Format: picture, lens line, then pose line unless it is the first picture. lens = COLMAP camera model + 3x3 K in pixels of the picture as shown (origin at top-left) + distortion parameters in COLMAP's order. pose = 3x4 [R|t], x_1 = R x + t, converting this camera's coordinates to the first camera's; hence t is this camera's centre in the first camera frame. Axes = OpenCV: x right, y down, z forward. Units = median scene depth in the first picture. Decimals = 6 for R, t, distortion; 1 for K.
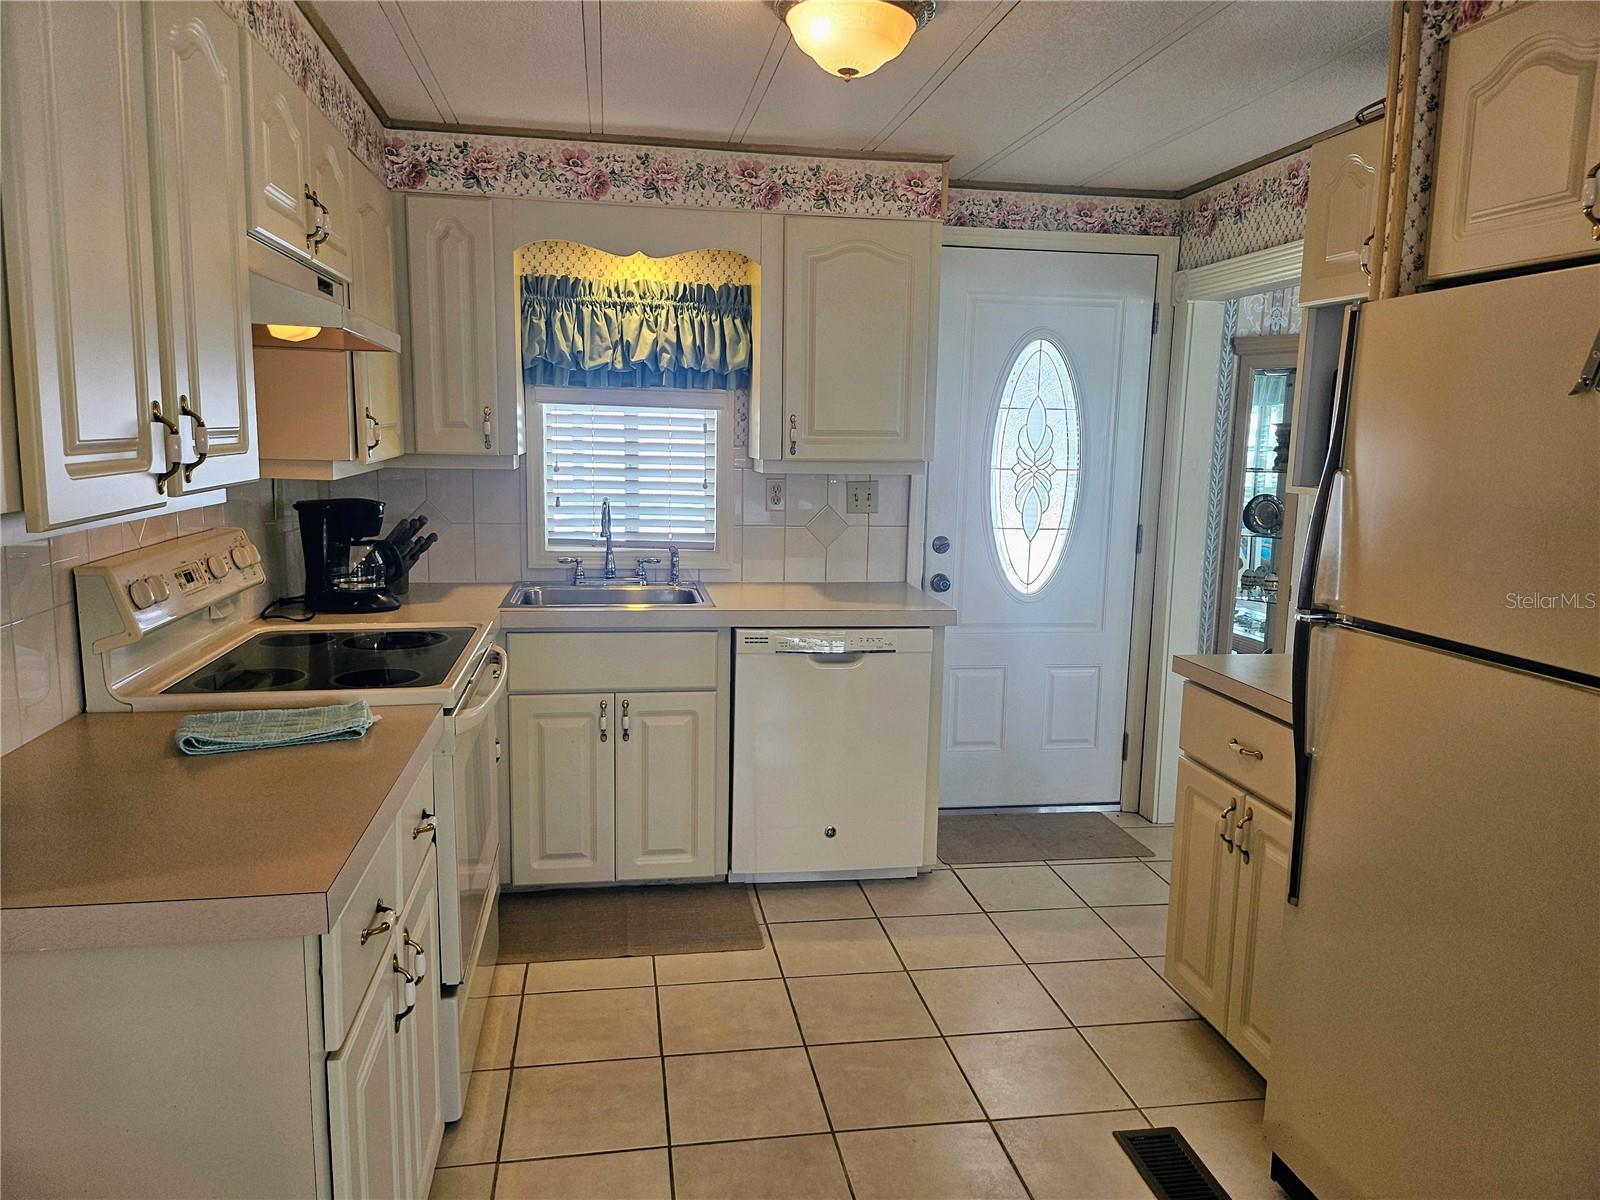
lens RADIAL K [[1125.3, 0, 800.4], [0, 1125.3, 606.5], [0, 0, 1]] dist [0.039041, -0.053435]
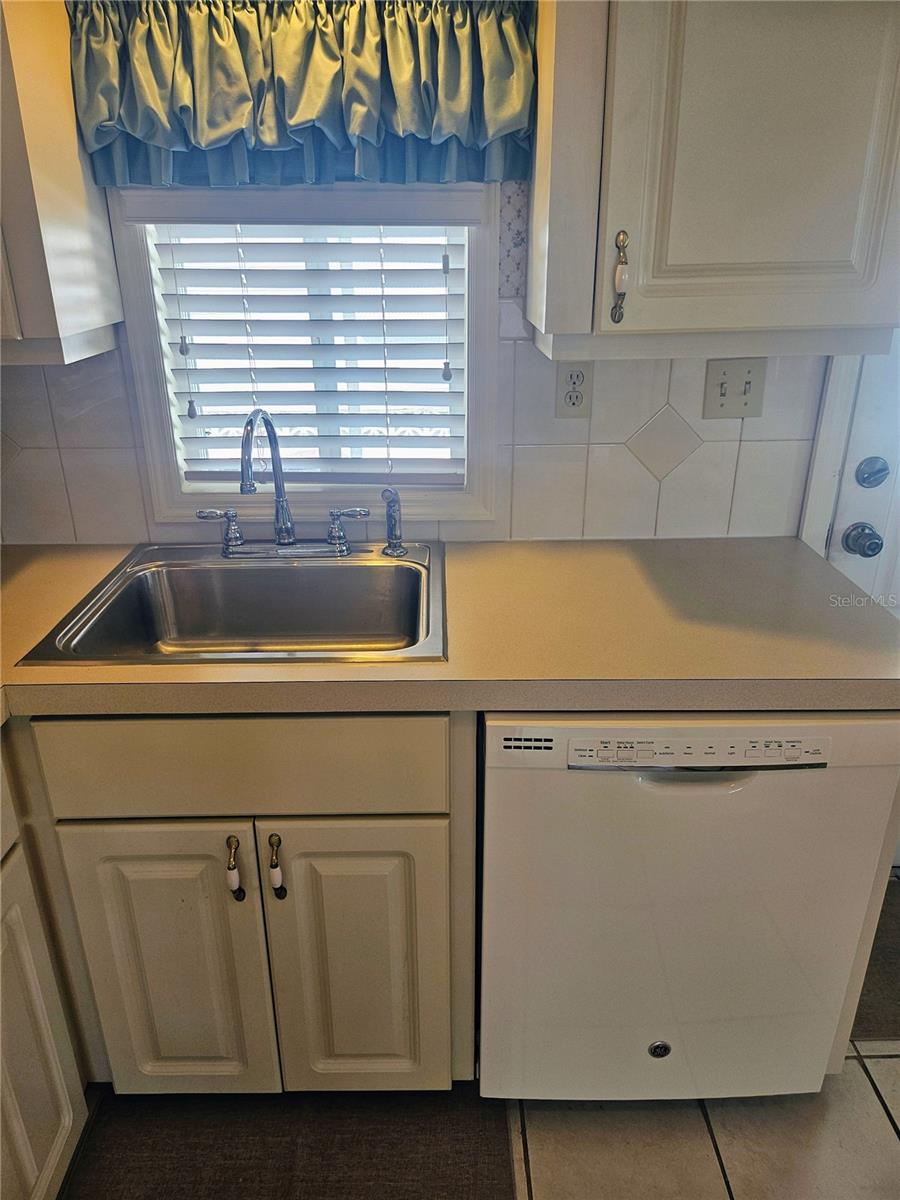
lens RADIAL K [[844.0, 0, 444.1], [0, 844.0, 608.5], [0, 0, 1]] dist [0.039041, -0.053435]
pose [[0.987709, 0.033583, -0.152651, -0.019282], [0.005306, 0.968879, 0.247480, -0.103318], [0.156212, -0.245248, 0.956792, 0.597761]]
